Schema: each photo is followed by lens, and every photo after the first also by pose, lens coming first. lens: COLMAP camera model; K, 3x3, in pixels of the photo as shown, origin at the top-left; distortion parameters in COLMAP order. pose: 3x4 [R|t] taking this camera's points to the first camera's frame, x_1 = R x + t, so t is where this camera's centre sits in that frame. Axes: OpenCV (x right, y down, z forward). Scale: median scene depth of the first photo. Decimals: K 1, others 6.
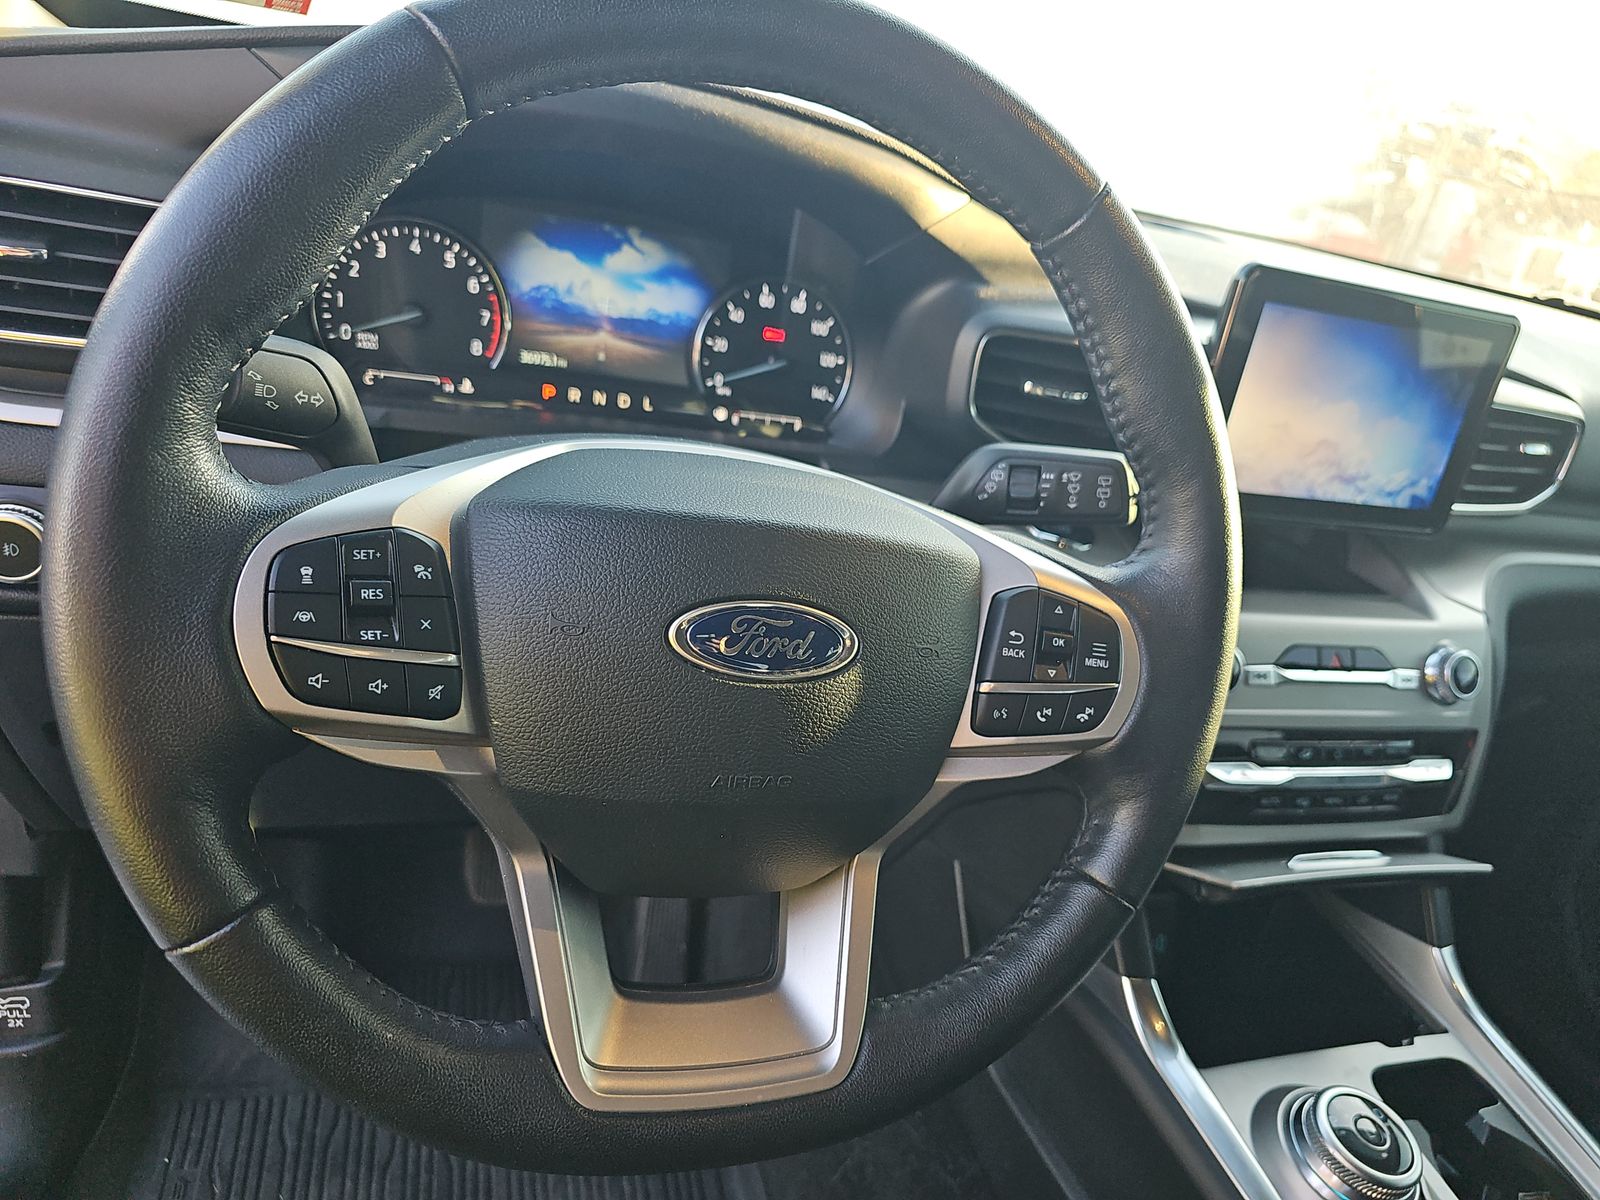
lens RADIAL K [[1072.6, 0, 799.9], [0, 1072.6, 604.6], [0, 0, 1]] dist [0.000974, -0.002430]
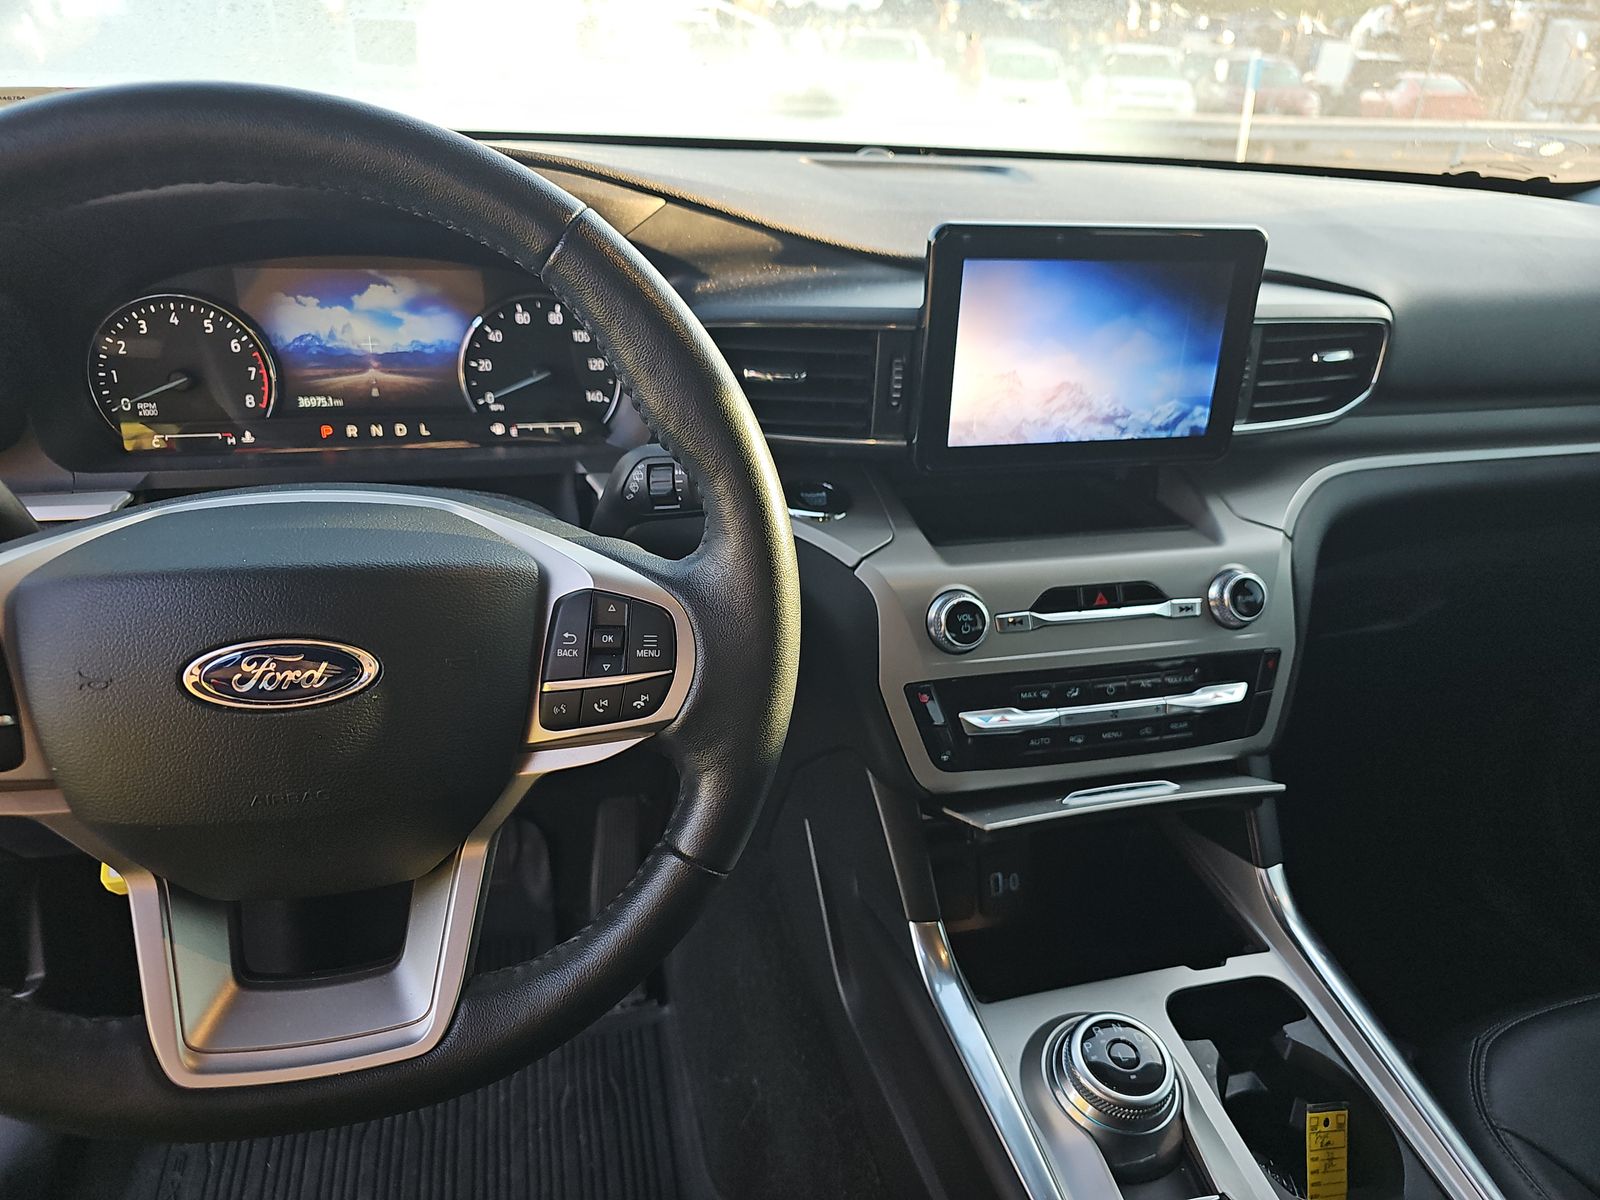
lens RADIAL K [[1066.6, 0, 799.0], [0, 1066.6, 595.0], [0, 0, 1]] dist [0.005675, -0.002185]
pose [[0.988298, -0.106127, -0.109560, 0.339380], [0.109845, 0.993541, 0.028453, -0.011393], [0.105833, -0.040154, 0.993573, -0.033021]]
